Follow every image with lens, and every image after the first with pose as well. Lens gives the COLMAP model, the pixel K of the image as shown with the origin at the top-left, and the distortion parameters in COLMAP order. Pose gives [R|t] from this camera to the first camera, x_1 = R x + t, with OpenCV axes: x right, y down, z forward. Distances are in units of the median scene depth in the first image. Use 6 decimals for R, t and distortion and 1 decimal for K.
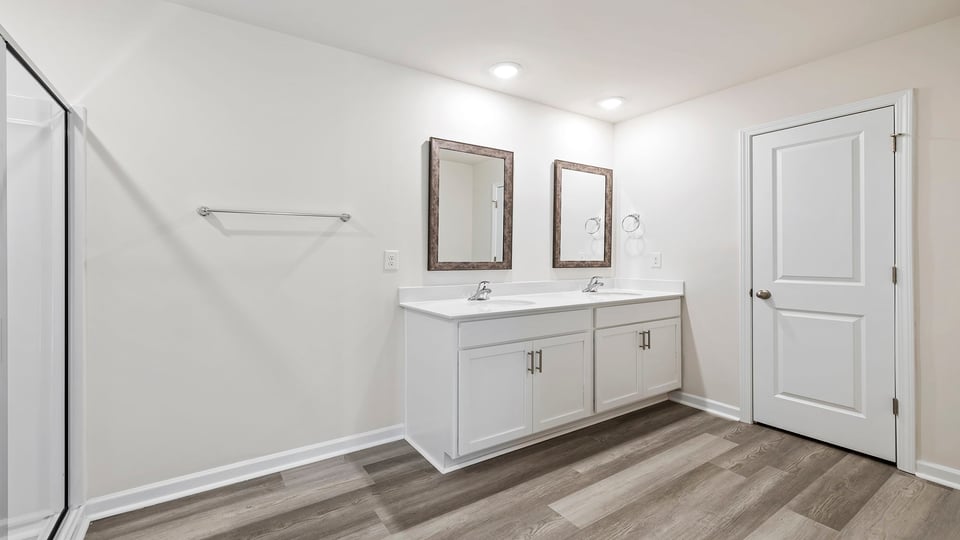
lens RADIAL K [[410.0, 0, 472.5], [0, 410.0, 258.1], [0, 0, 1]] dist [0.002130, -0.000396]
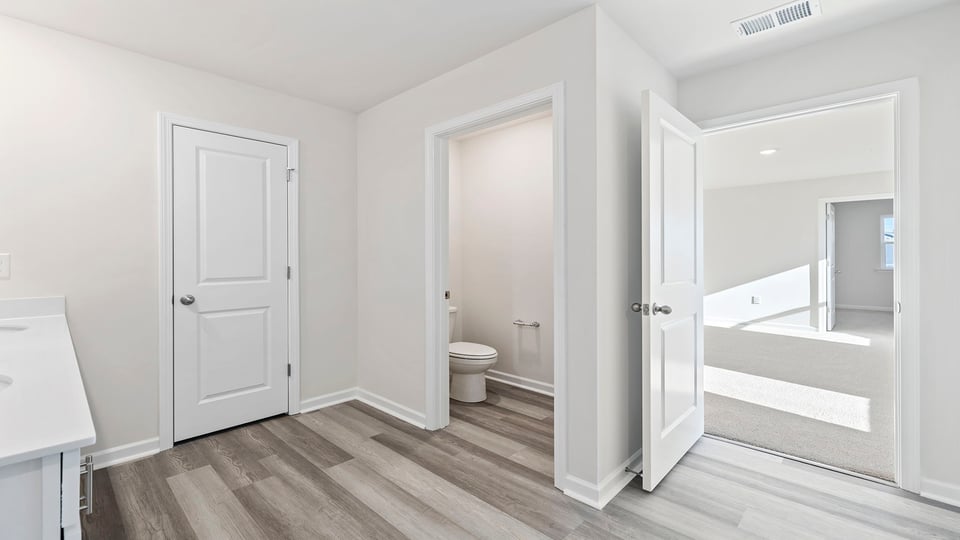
lens RADIAL K [[410.0, 0, 472.5], [0, 410.0, 258.1], [0, 0, 1]] dist [0.002130, -0.000396]
pose [[-0.213944, -0.002418, 0.976843, -0.392287], [0.004748, 0.999983, 0.003516, -0.007699], [-0.976834, 0.005390, -0.213929, 0.658552]]
